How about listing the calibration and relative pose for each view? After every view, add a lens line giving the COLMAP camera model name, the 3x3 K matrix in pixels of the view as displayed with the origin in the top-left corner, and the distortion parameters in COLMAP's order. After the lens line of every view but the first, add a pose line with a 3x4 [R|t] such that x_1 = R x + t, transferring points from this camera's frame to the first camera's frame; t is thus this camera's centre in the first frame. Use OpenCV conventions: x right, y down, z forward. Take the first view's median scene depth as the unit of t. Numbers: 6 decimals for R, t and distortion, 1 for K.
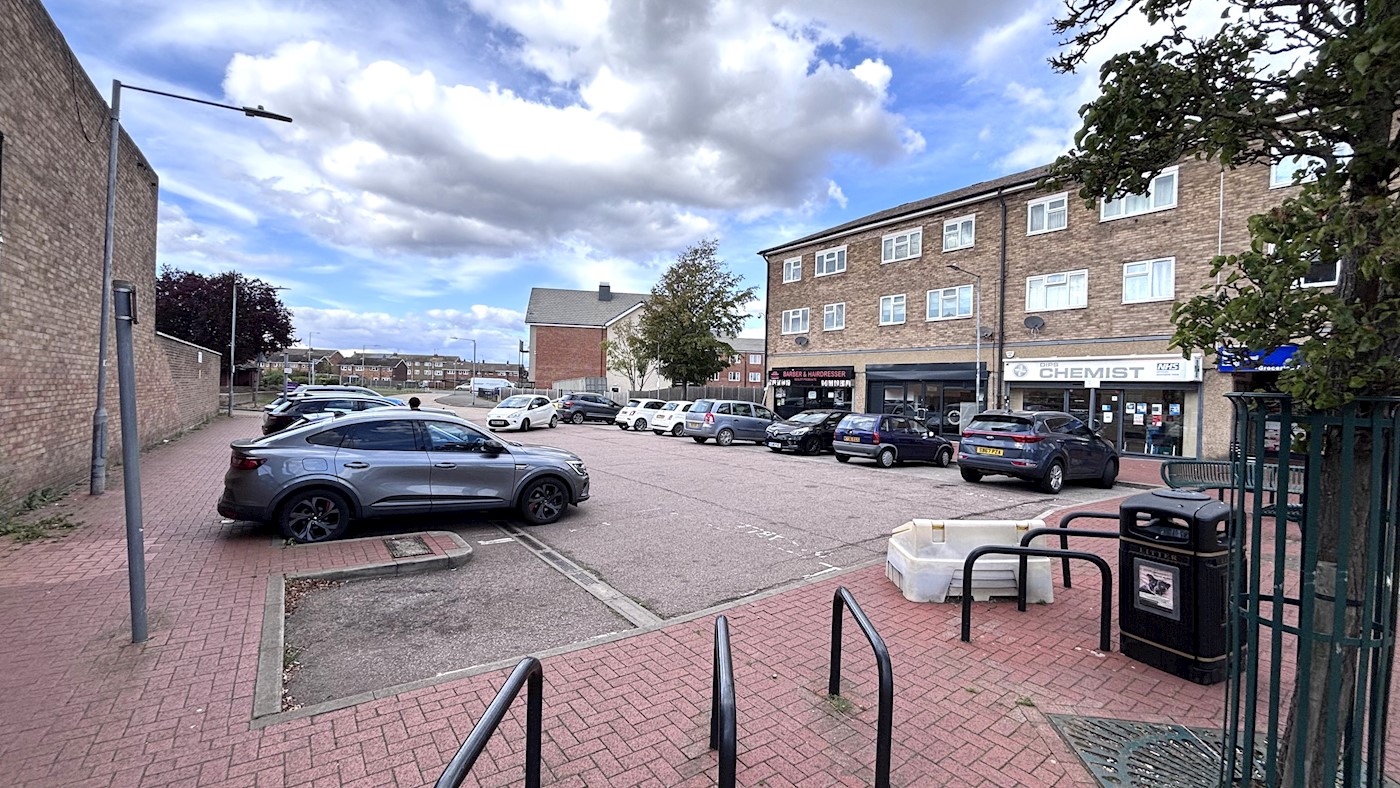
lens RADIAL K [[566.9, 0, 692.2], [0, 566.9, 396.5], [0, 0, 1]] dist [0.029490, -0.000076]
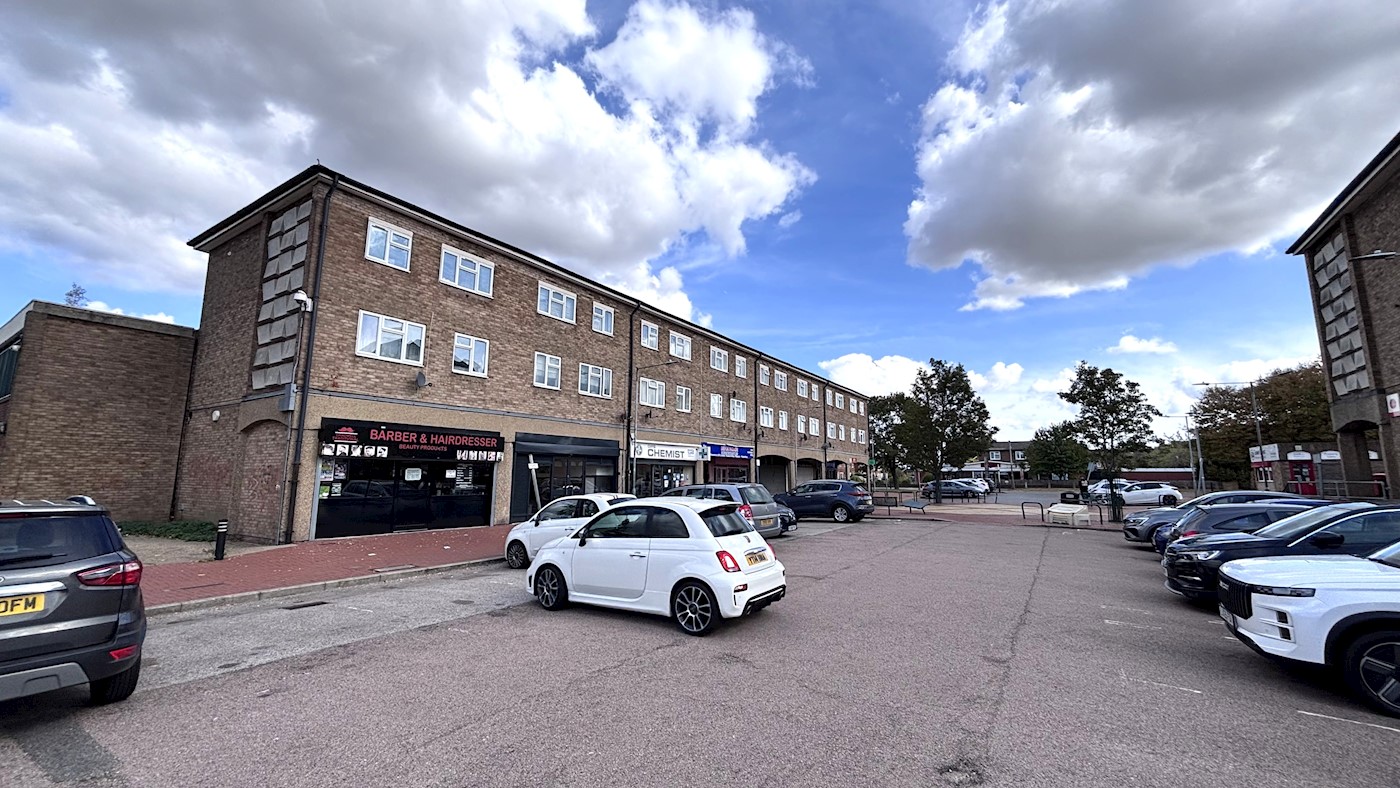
lens RADIAL K [[554.0, 0, 700.0], [0, 554.0, 394.0], [0, 0, 1]] dist [-0.022498, -0.000086]
pose [[-0.380300, 0.093828, 0.920091, -0.483858], [-0.013986, 0.994143, -0.107160, -0.031460], [-0.924757, -0.053622, -0.376761, 1.073023]]
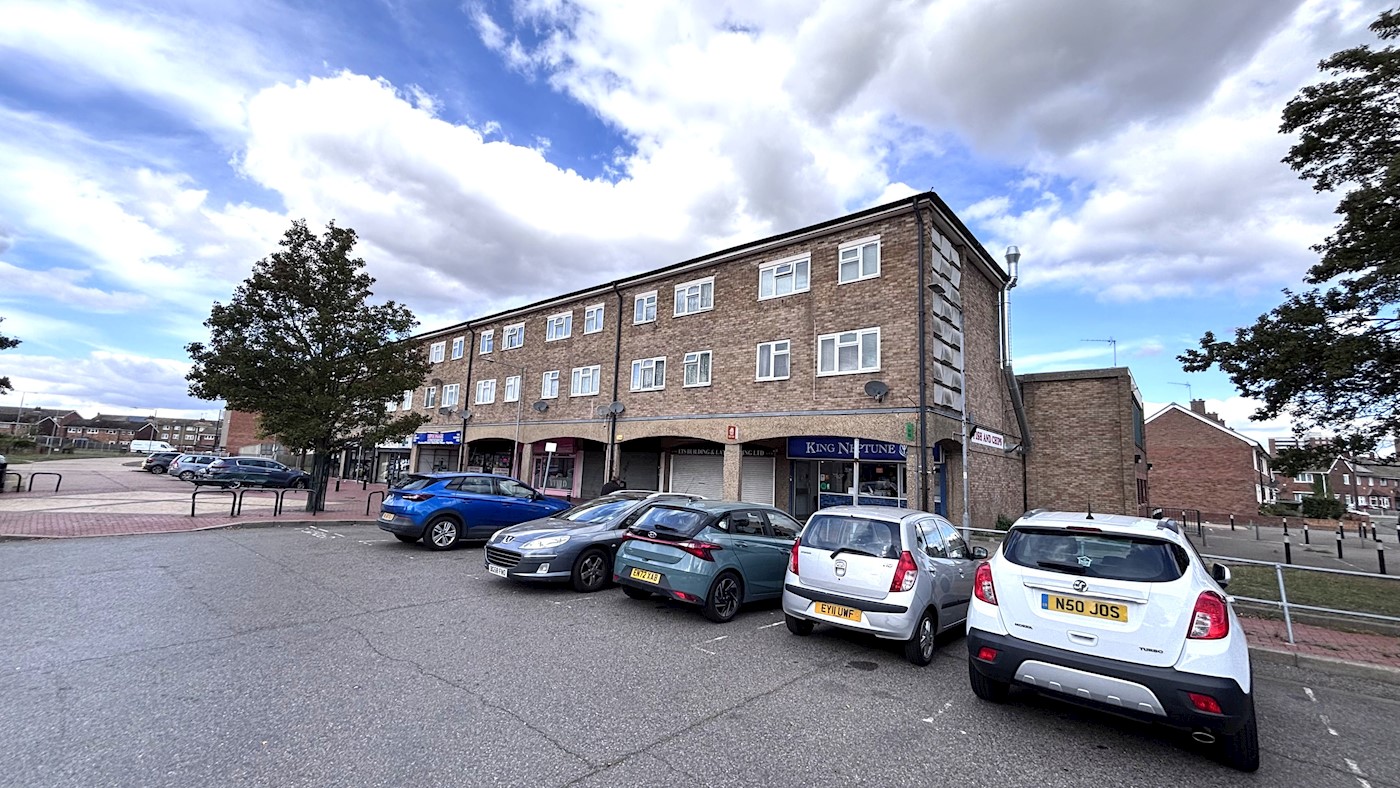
lens RADIAL K [[566.9, 0, 692.2], [0, 566.9, 396.5], [0, 0, 1]] dist [0.029490, -0.000076]
pose [[0.971361, 0.035680, 0.234914, 0.902536], [-0.006292, 0.992177, -0.124680, 0.027498], [-0.237525, 0.119632, 0.963987, -0.867157]]
